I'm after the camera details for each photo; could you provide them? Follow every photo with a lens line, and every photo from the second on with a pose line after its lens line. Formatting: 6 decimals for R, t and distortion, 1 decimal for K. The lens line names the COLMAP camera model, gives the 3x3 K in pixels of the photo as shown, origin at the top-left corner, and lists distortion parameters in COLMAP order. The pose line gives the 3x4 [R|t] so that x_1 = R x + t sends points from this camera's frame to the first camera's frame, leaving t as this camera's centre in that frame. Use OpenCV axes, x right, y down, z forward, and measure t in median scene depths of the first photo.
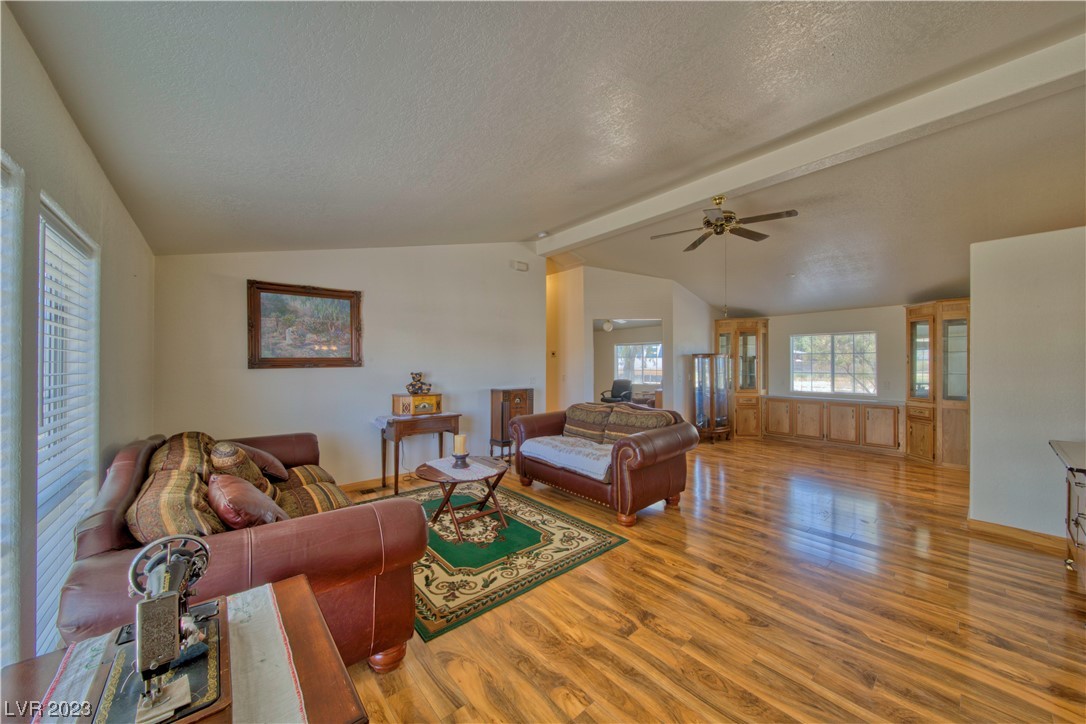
lens RADIAL K [[380.7, 0, 543.7], [0, 380.7, 361.1], [0, 0, 1]] dist [-0.001878, -0.001260]
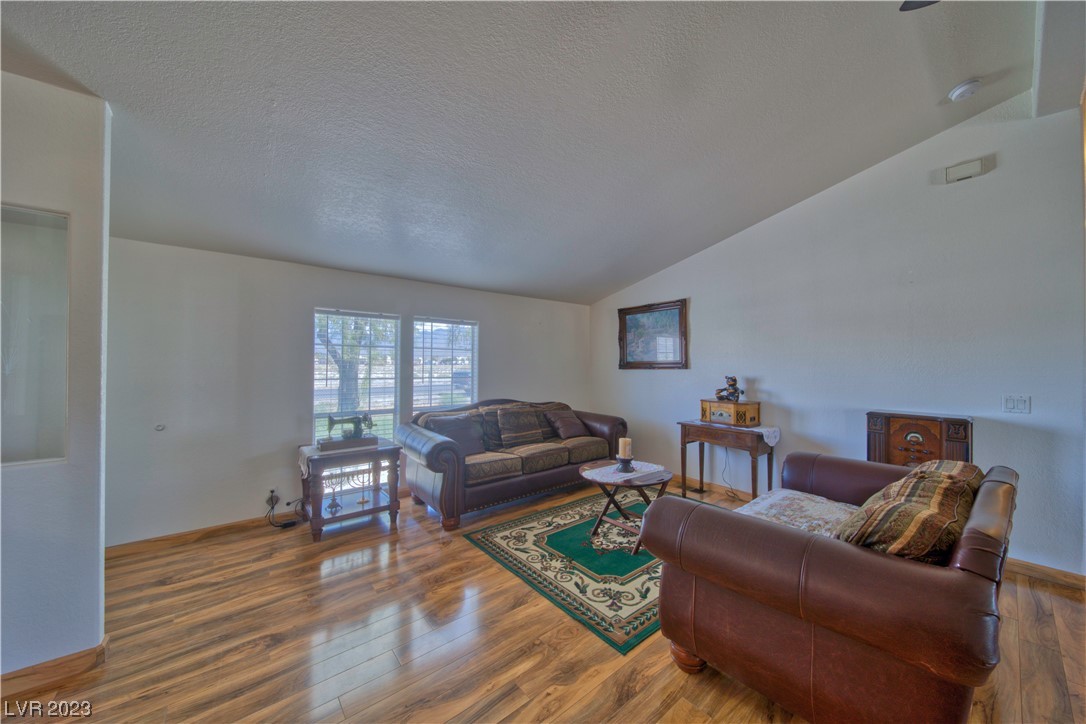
lens RADIAL K [[380.7, 0, 543.6], [0, 380.7, 362.6], [0, 0, 1]] dist [-0.001878, -0.001260]
pose [[-0.027610, -0.003578, -0.999612, 0.879483], [0.003094, 0.999988, -0.003665, -0.000777], [0.999614, -0.003194, -0.027598, 0.926258]]
